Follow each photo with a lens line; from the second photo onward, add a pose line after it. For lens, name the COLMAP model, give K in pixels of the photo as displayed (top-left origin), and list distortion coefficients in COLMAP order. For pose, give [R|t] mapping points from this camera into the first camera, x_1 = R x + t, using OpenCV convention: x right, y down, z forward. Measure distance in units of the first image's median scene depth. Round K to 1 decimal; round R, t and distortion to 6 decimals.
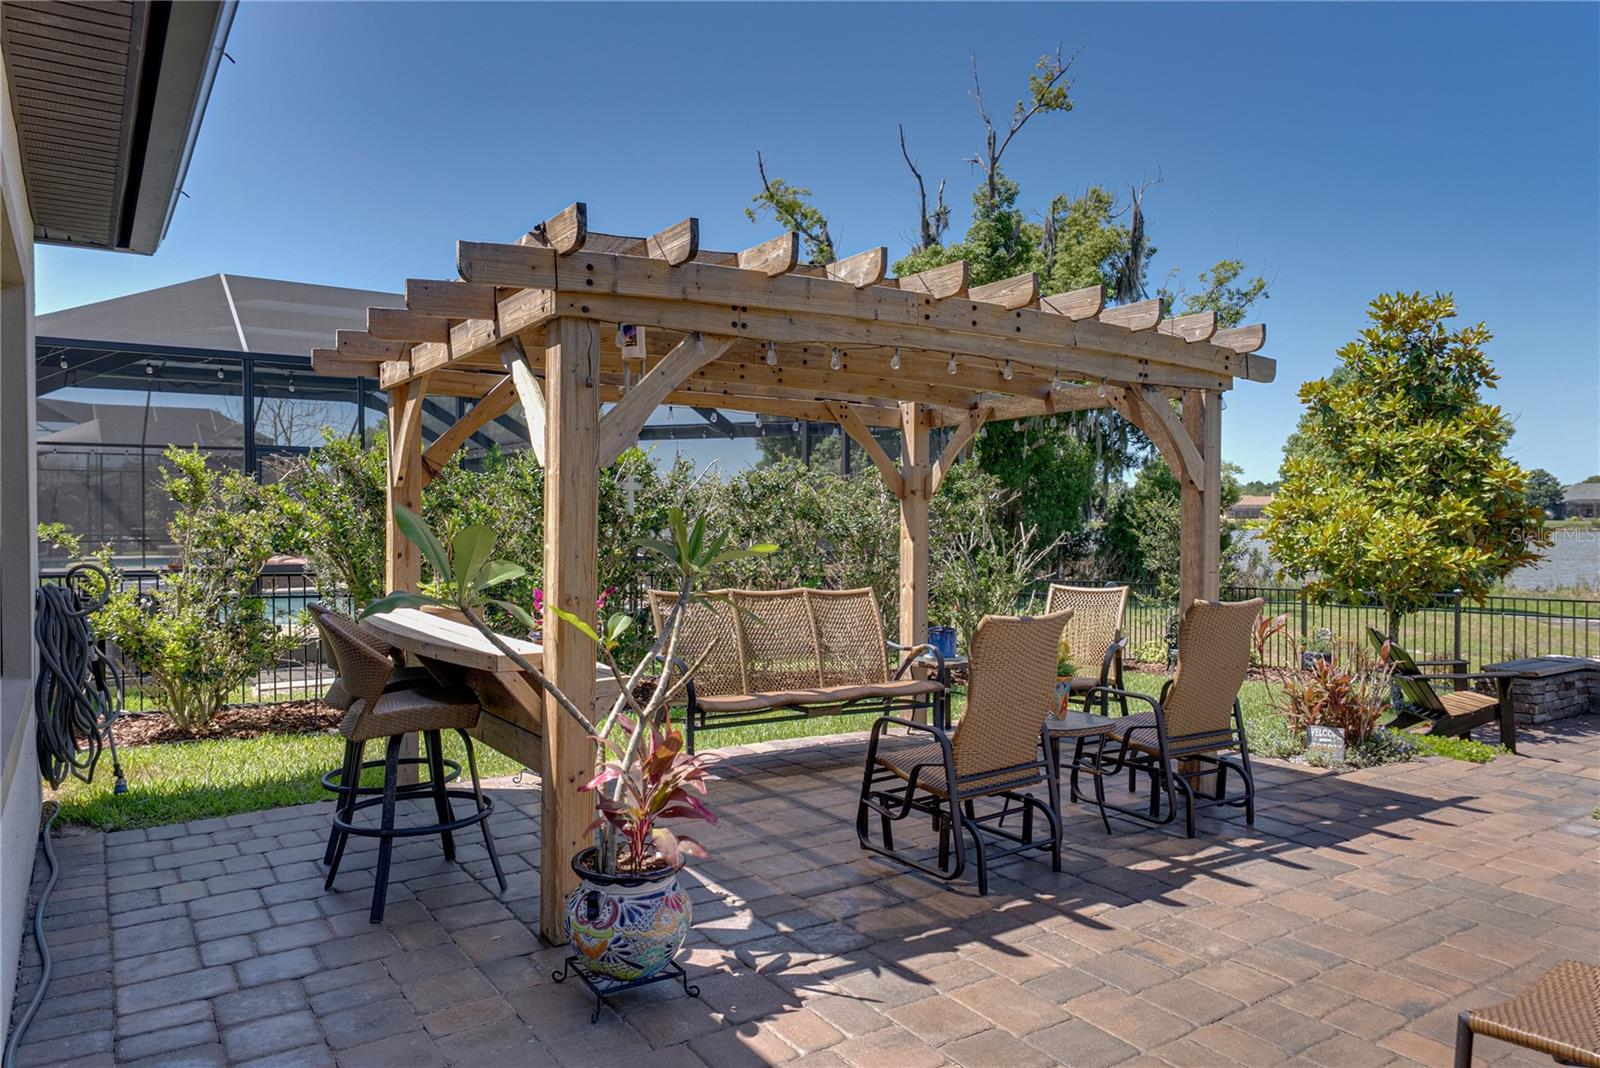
lens RADIAL K [[1070.9, 0, 801.1], [0, 1070.9, 526.9], [0, 0, 1]] dist [0.003256, 0.001213]
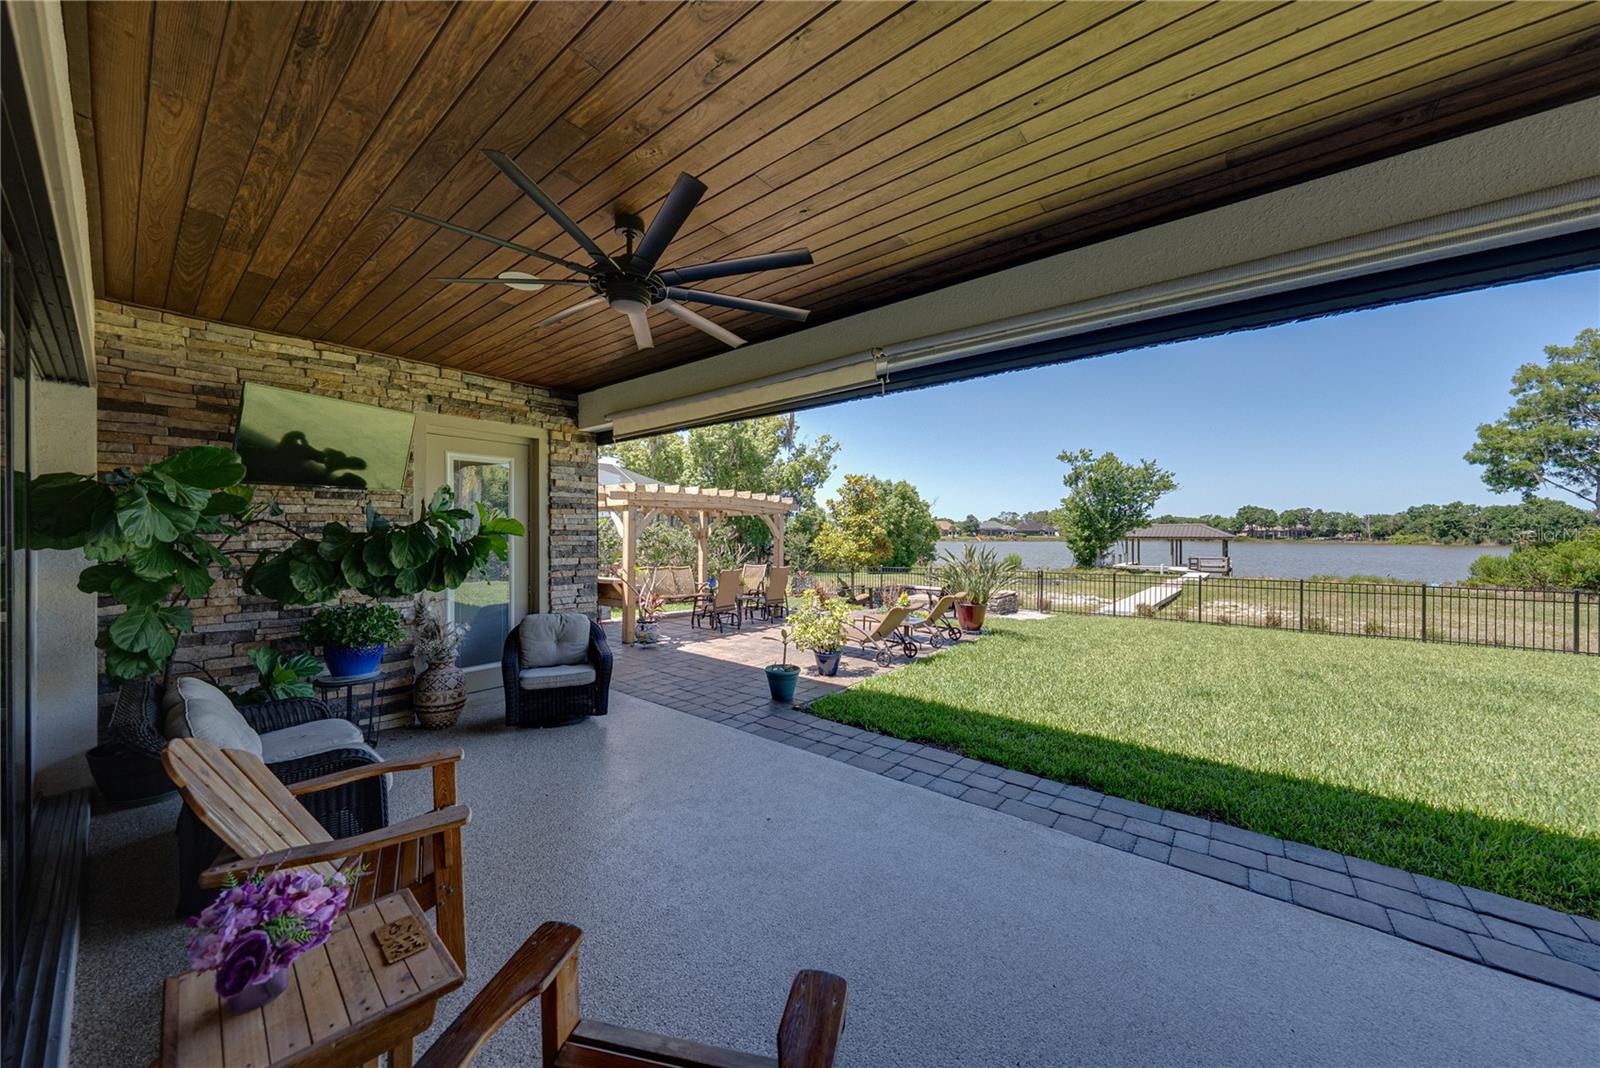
lens RADIAL K [[552.2, 0, 805.6], [0, 552.2, 536.4], [0, 0, 1]] dist [-0.001676, 0.000044]
pose [[0.953994, 0.000944, 0.299823, -0.101006], [0.000677, 0.999986, -0.005302, -0.023899], [-0.299824, 0.005261, 0.953980, -0.703543]]
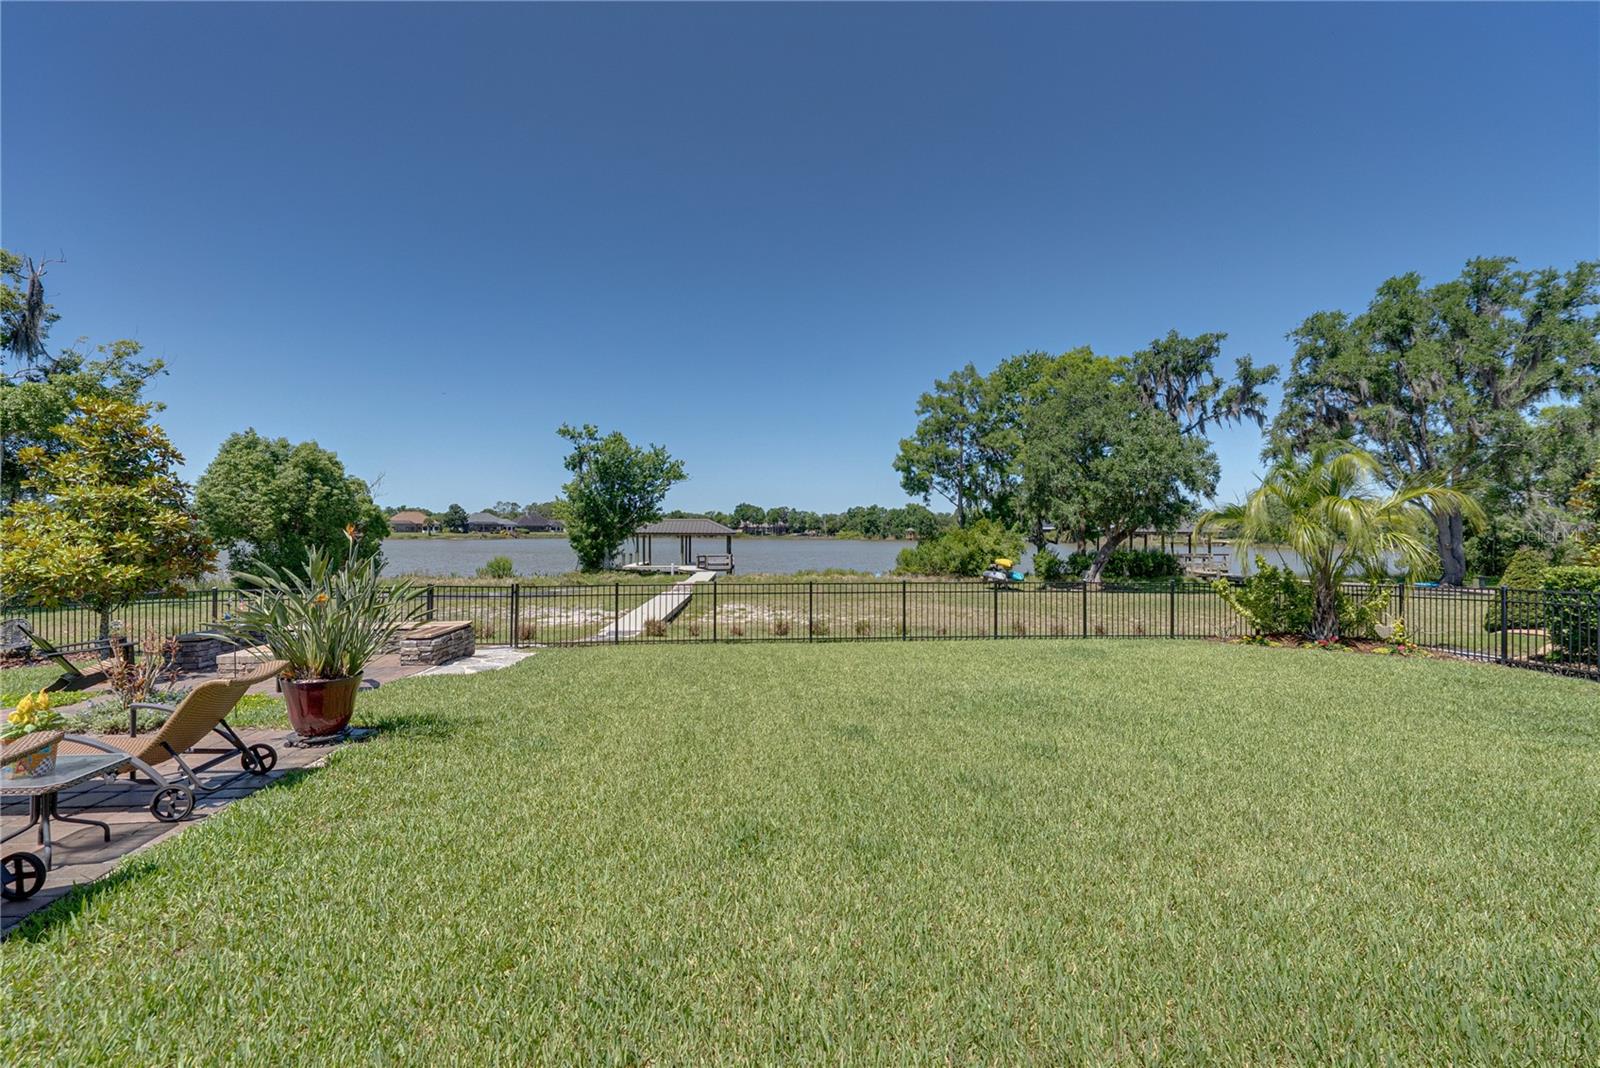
lens RADIAL K [[670.0, 0, 803.3], [0, 670.0, 528.7], [0, 0, 1]] dist [-0.000814, 0.000524]
pose [[0.479094, 0.005906, 0.877744, 0.263314], [0.004737, 0.999945, -0.009314, -0.023876], [-0.877751, 0.008620, 0.479040, -0.396341]]
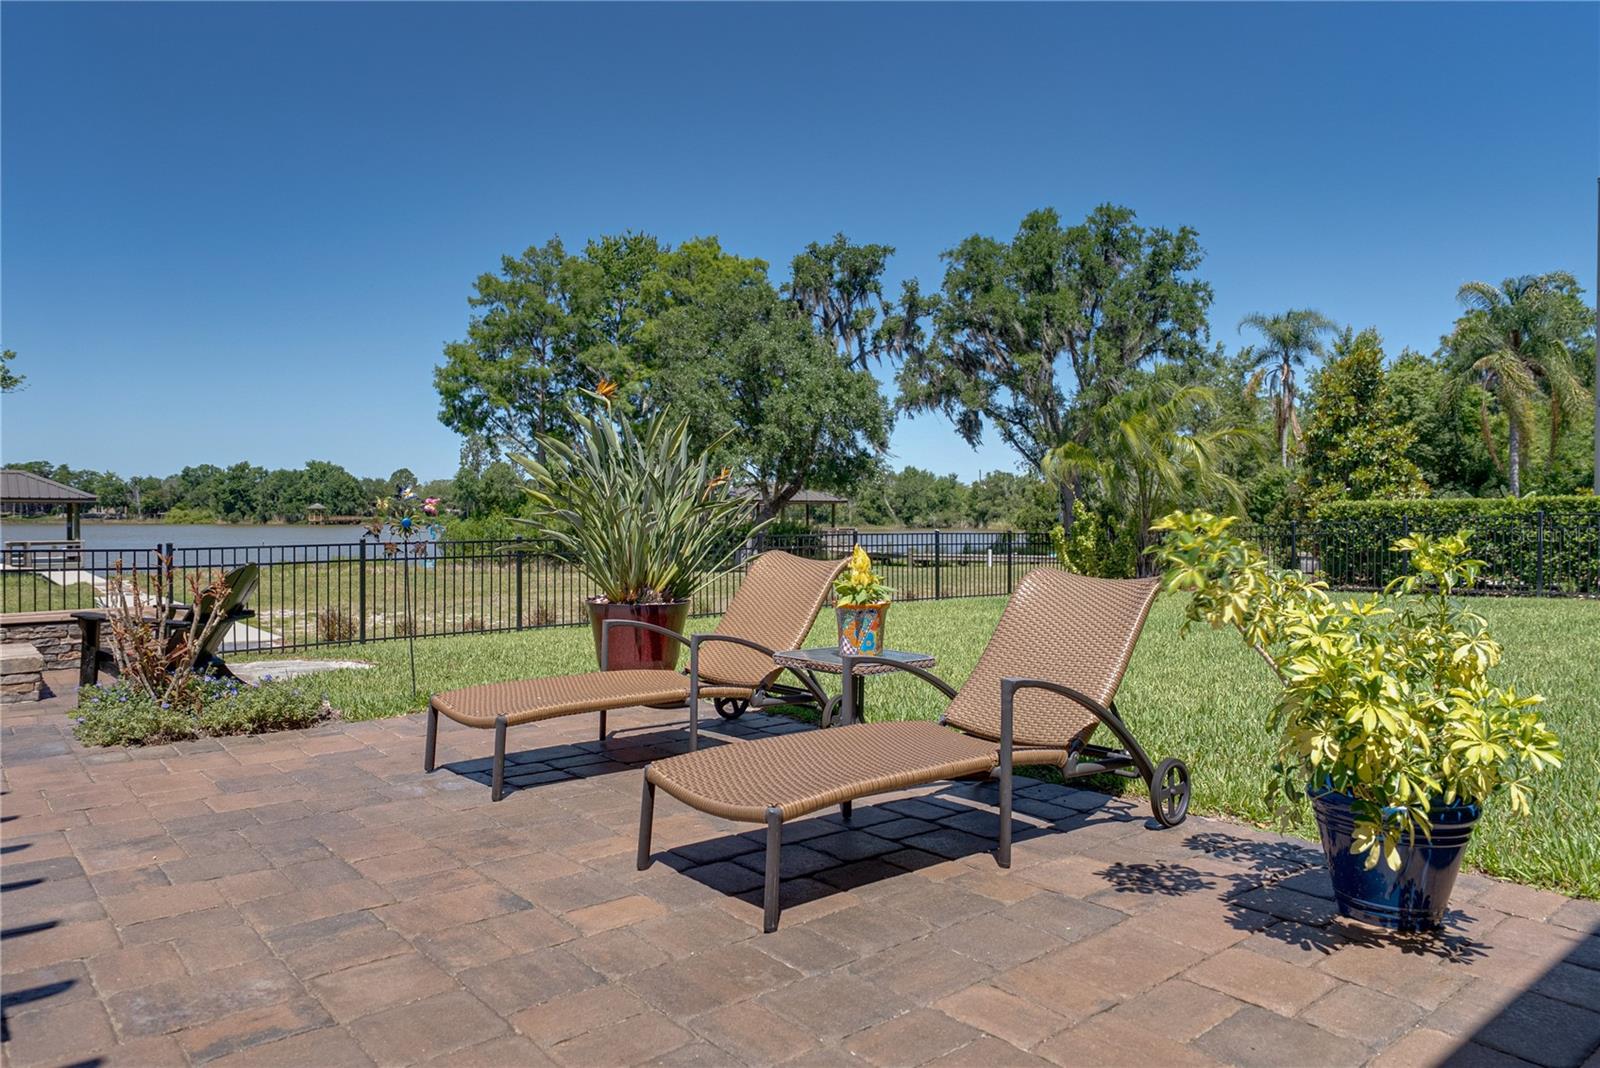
lens RADIAL K [[1070.9, 0, 801.1], [0, 1070.9, 526.9], [0, 0, 1]] dist [0.003256, 0.001213]
pose [[-0.108495, -0.011124, 0.994035, -0.119045], [0.007751, 0.999898, 0.012036, 0.063617], [-0.994067, 0.009011, -0.108397, 0.369043]]
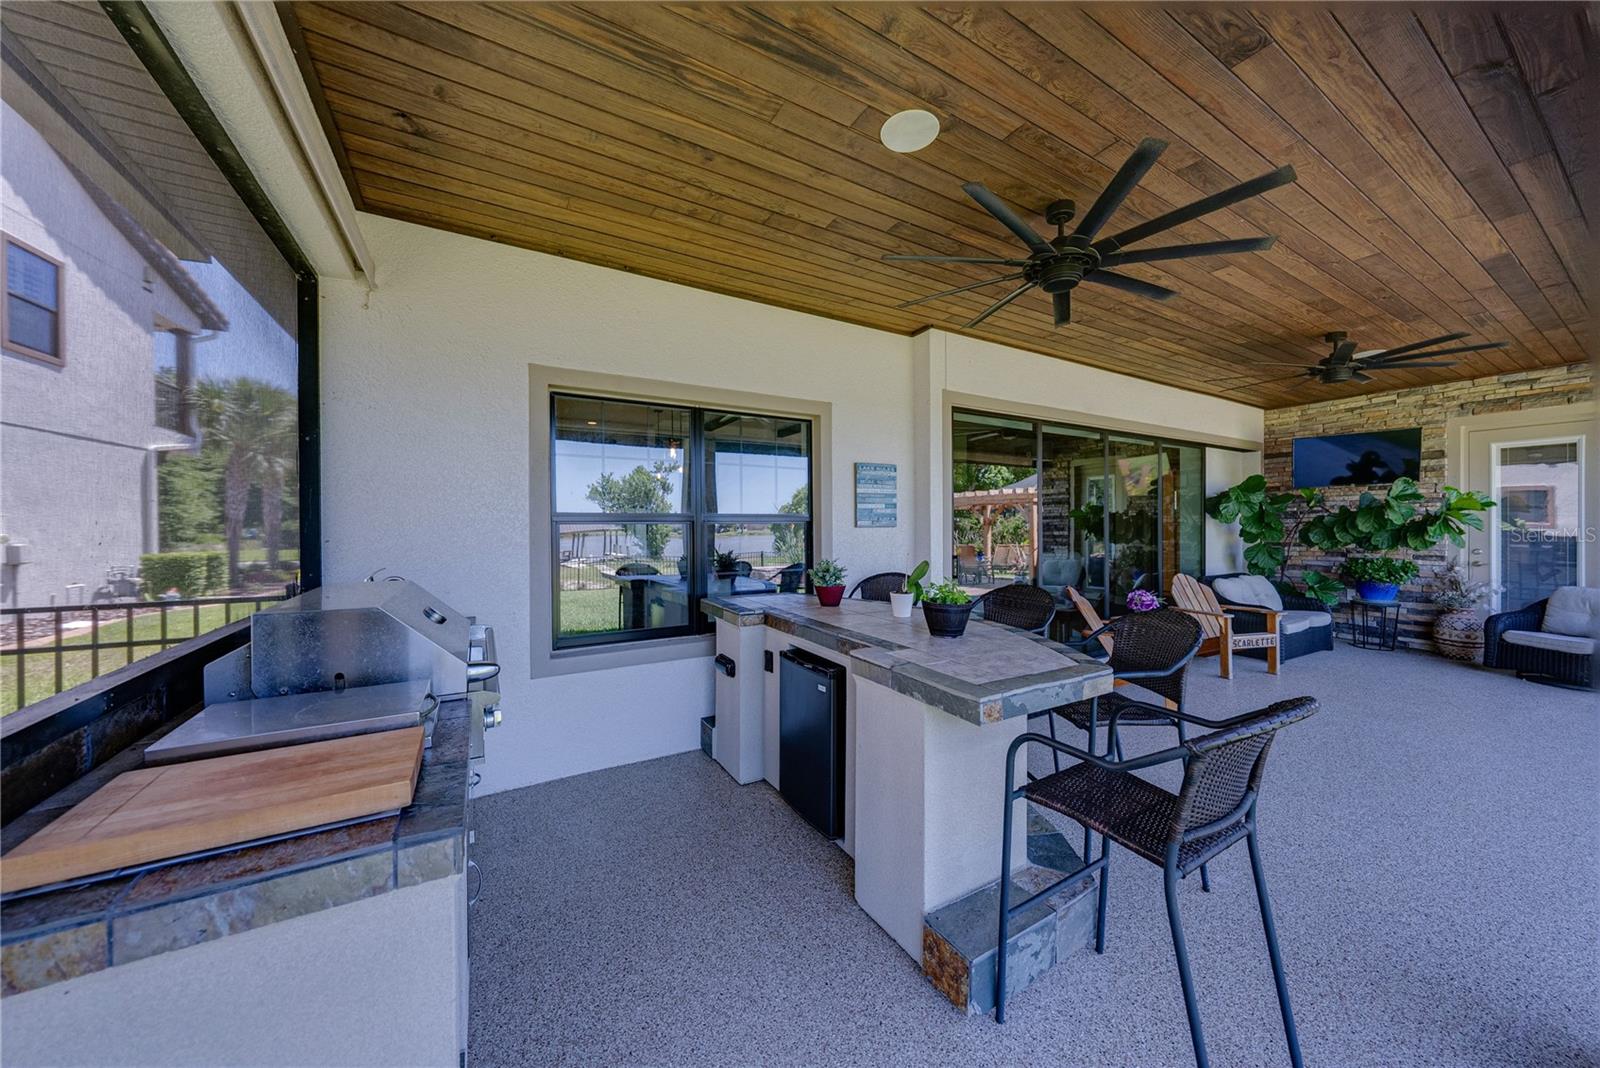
lens RADIAL K [[545.2, 0, 802.7], [0, 545.2, 528.6], [0, 0, 1]] dist [-0.001406, 0.000007]
pose [[-0.053750, 0.008071, -0.998522, 0.557944], [-0.004868, 0.999953, 0.008345, -0.005886], [0.998543, 0.005310, -0.053709, -0.909375]]
